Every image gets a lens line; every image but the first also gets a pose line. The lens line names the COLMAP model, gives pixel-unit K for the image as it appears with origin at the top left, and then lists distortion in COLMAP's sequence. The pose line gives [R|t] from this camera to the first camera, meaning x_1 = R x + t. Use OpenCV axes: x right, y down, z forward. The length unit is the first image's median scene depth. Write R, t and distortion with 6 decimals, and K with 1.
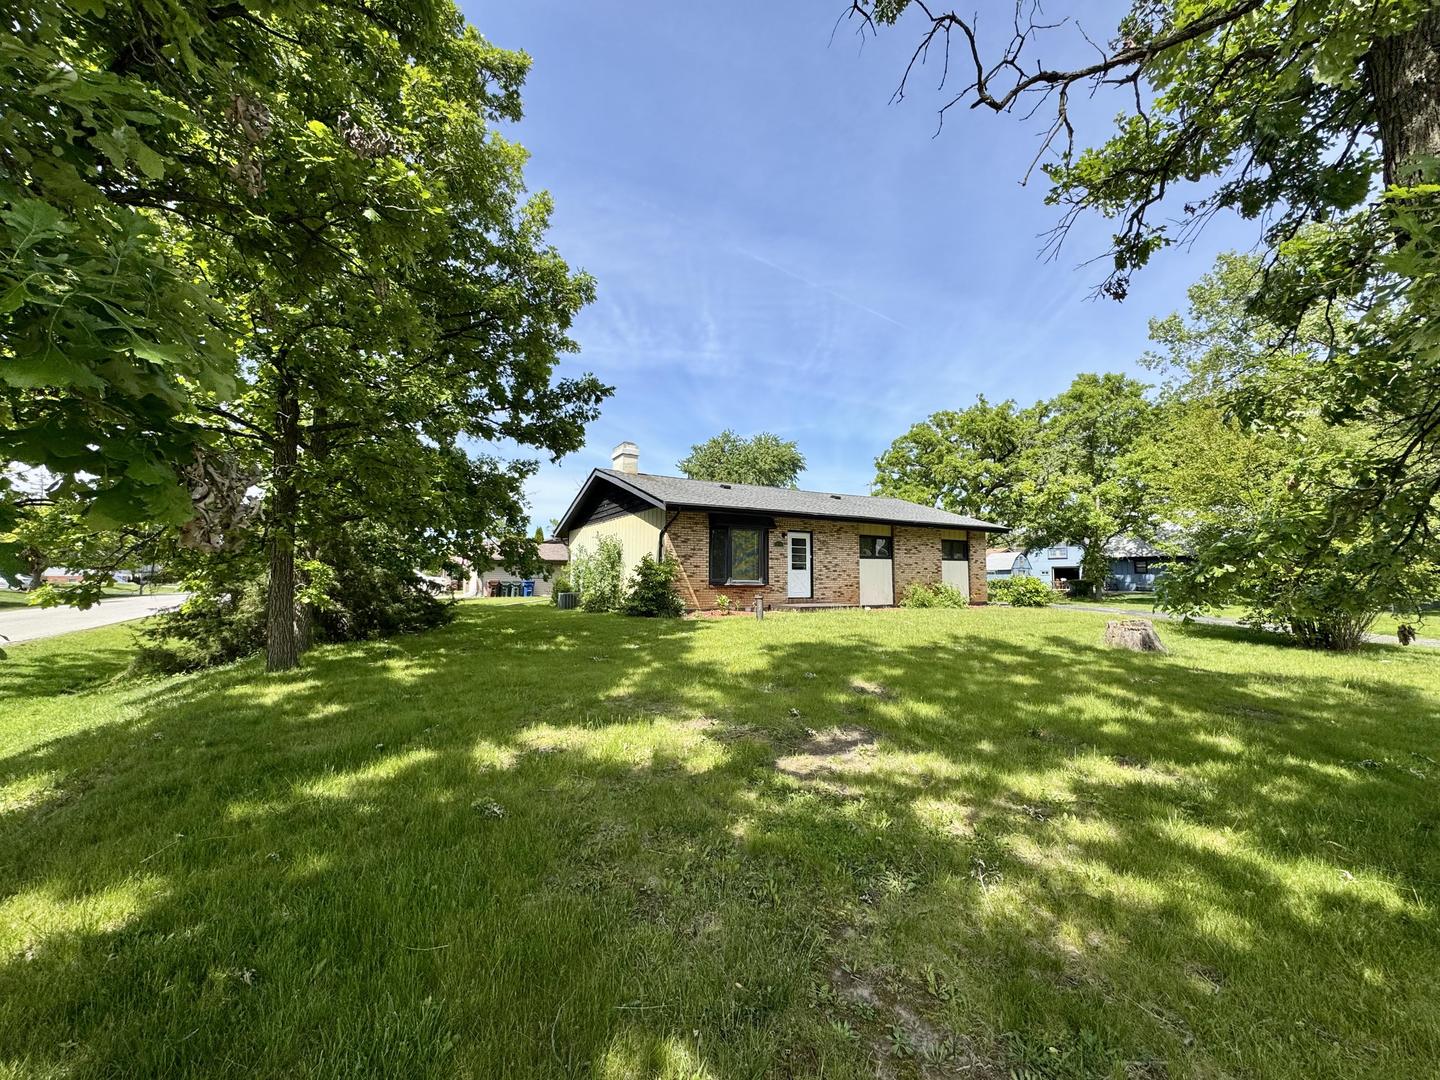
lens RADIAL K [[574.6, 0, 720.0], [0, 574.6, 540.0], [0, 0, 1]] dist [-0.002427, 0.000330]
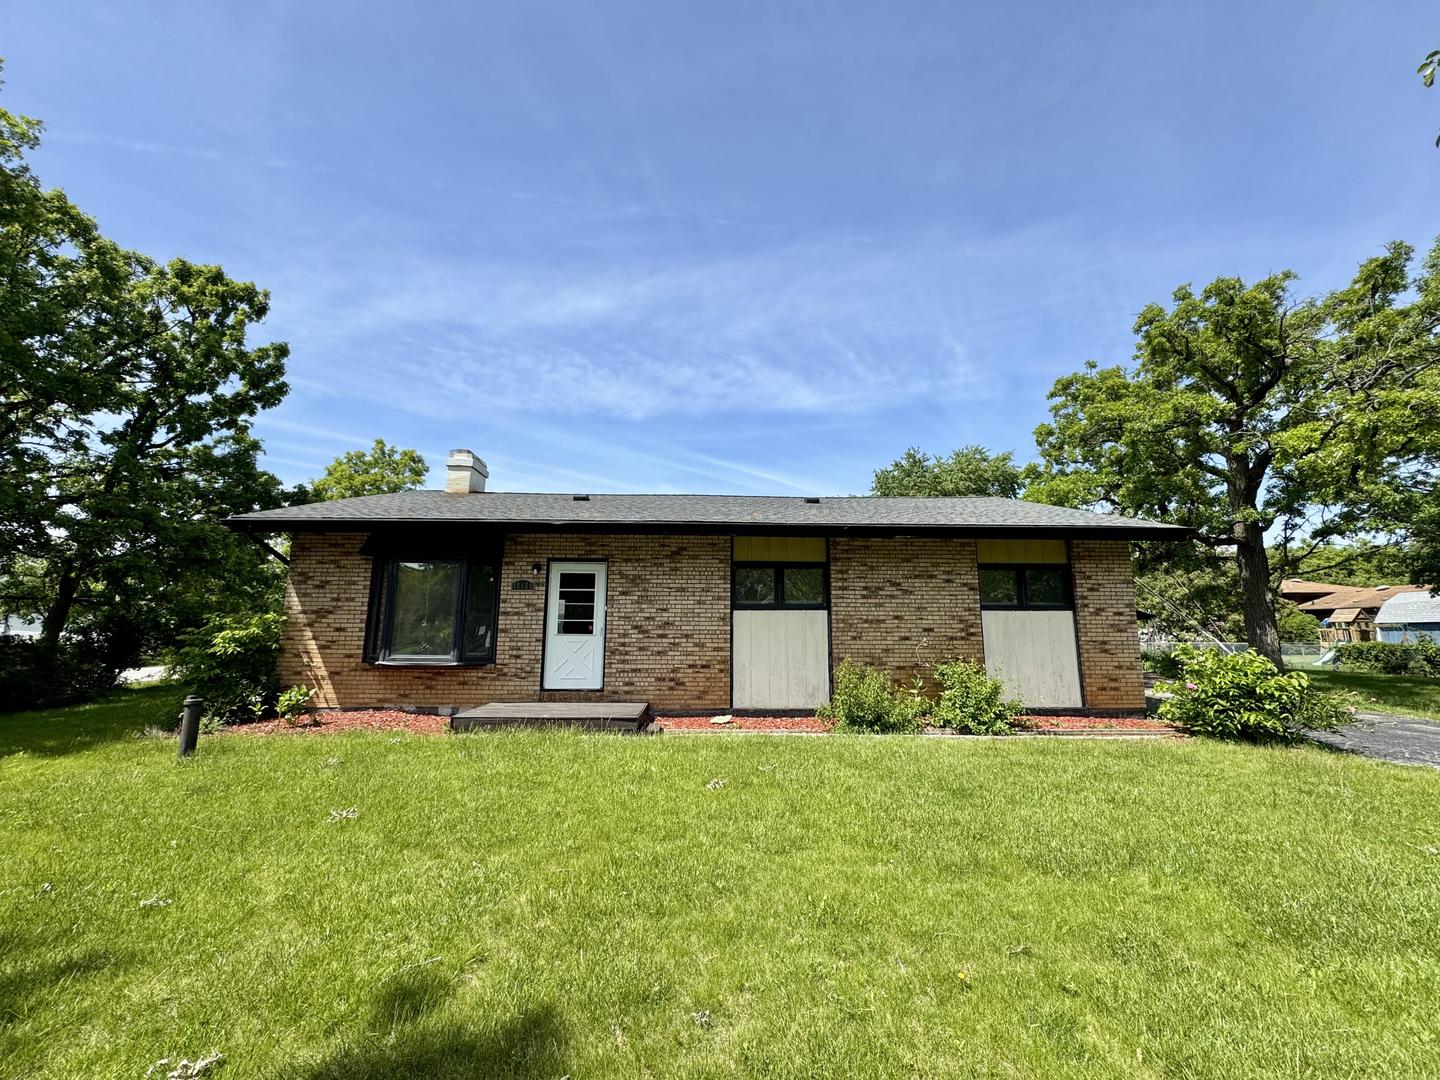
lens RADIAL K [[574.6, 0, 720.0], [0, 574.6, 540.0], [0, 0, 1]] dist [-0.002427, 0.000330]
pose [[0.876613, -0.076221, -0.475121, 0.470824], [0.030296, 0.994158, -0.103591, 0.023626], [0.480242, 0.076415, 0.873801, 0.567906]]
